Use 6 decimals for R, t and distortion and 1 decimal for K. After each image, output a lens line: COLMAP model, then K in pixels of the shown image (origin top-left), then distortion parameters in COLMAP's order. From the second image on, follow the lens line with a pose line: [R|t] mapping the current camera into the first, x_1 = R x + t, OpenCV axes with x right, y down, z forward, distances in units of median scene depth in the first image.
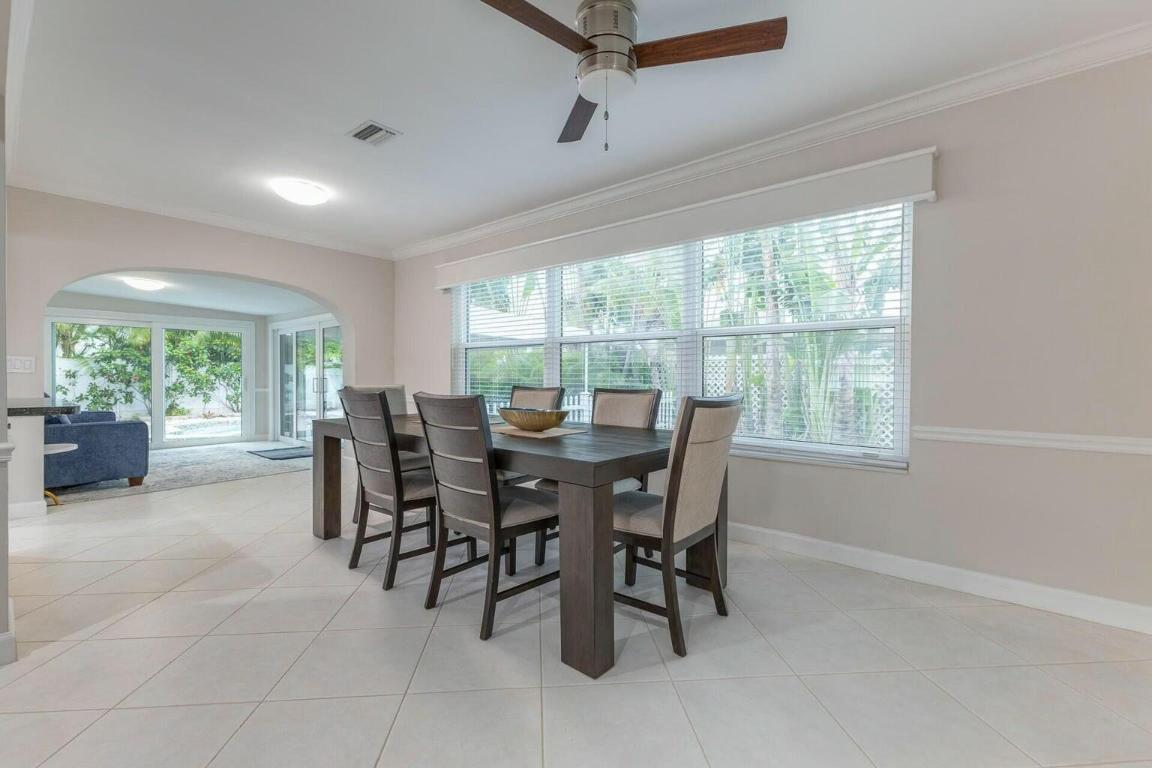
lens RADIAL K [[495.1, 0, 576.0], [0, 495.1, 384.0], [0, 0, 1]] dist [0.000987, -0.000354]
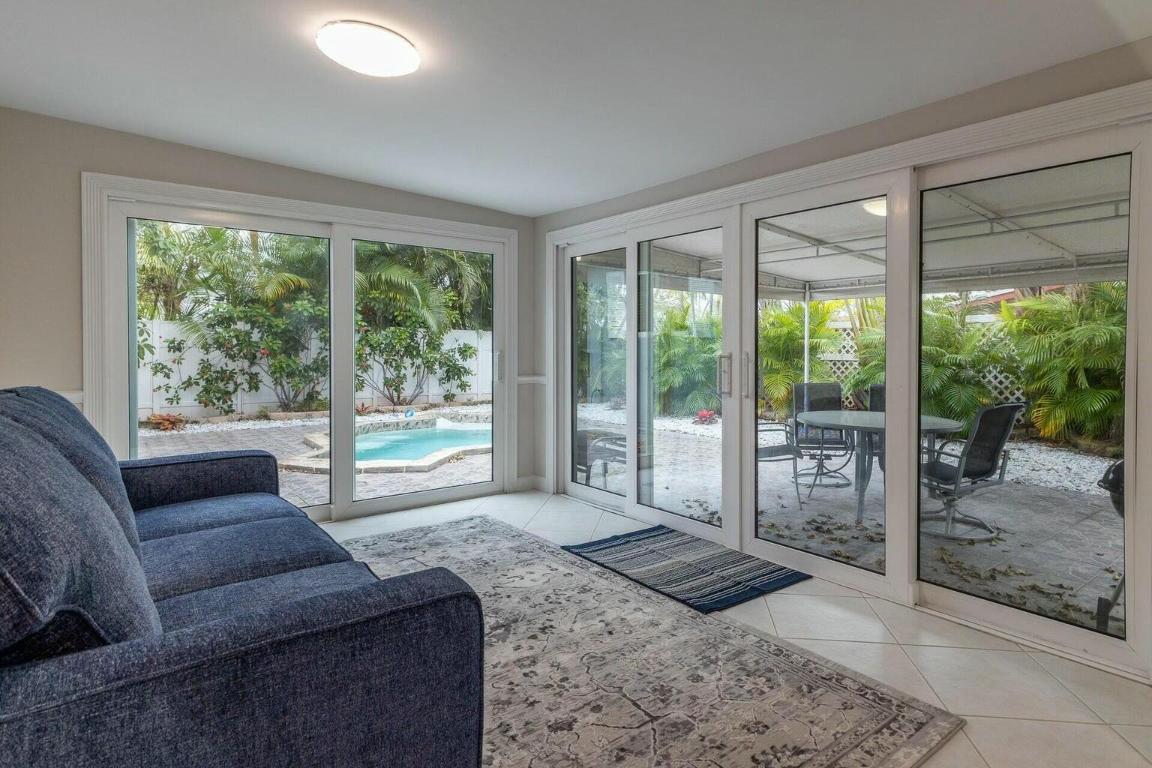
lens RADIAL K [[628.8, 0, 615.3], [0, 628.8, 357.2], [0, 0, 1]] dist [0.015586, 0.000517]
pose [[0.981603, 0.001471, -0.190929, -0.298667], [-0.001462, 0.999999, 0.000188, -0.005939], [0.190929, 0.000094, 0.981604, 0.298233]]
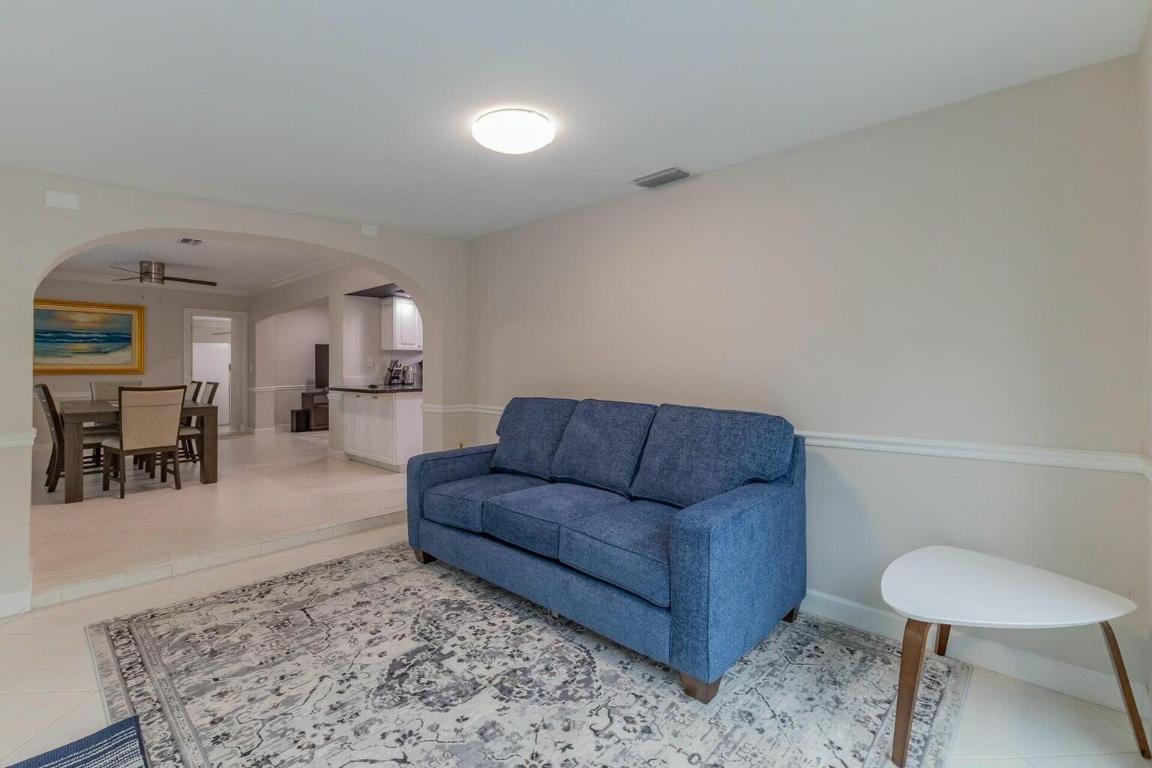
lens RADIAL K [[499.7, 0, 578.3], [0, 499.7, 357.0], [0, 0, 1]] dist [0.001243, 0.000156]
pose [[-0.999066, 0.002327, 0.043142, -0.431969], [0.002362, 0.999997, 0.000770, -0.018327], [-0.043140, 0.000871, -0.999069, 0.631551]]
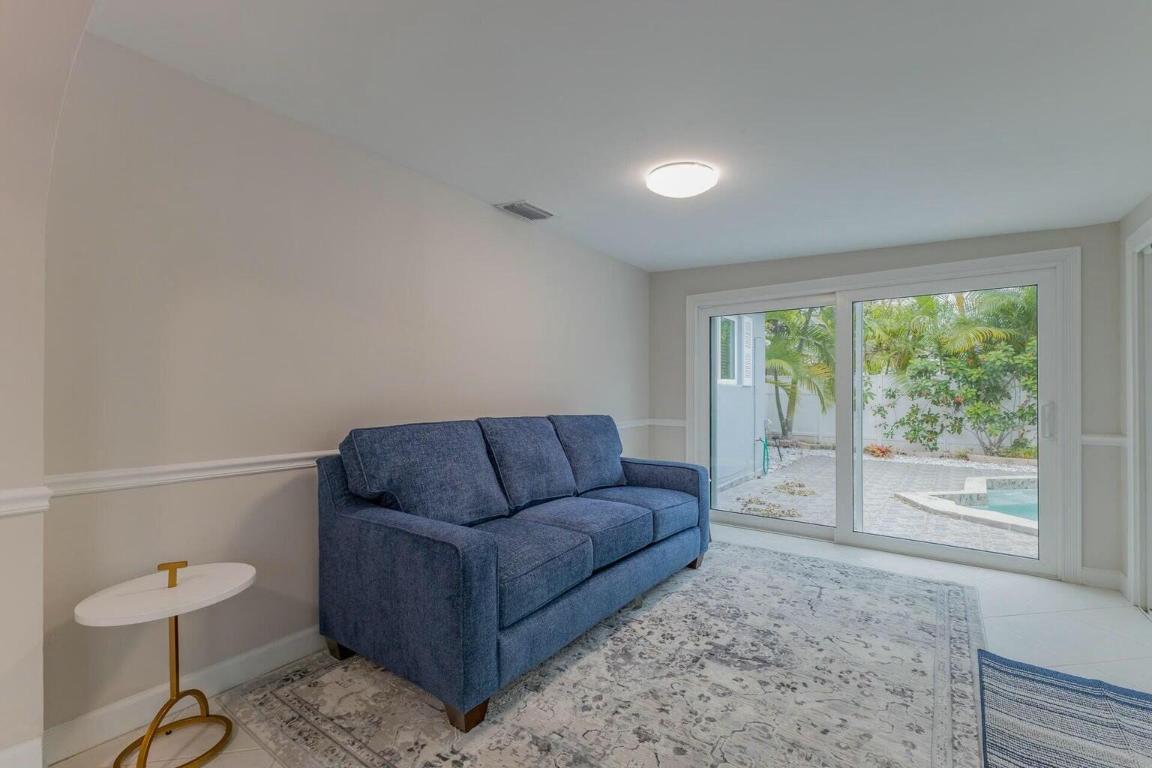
lens RADIAL K [[495.1, 0, 576.0], [0, 495.1, 384.0], [0, 0, 1]] dist [0.000987, -0.000354]
pose [[0.054893, -0.019745, -0.998297, -0.210311], [-0.018612, 0.999611, -0.020794, -0.008435], [0.998319, 0.019722, 0.054504, 0.412447]]
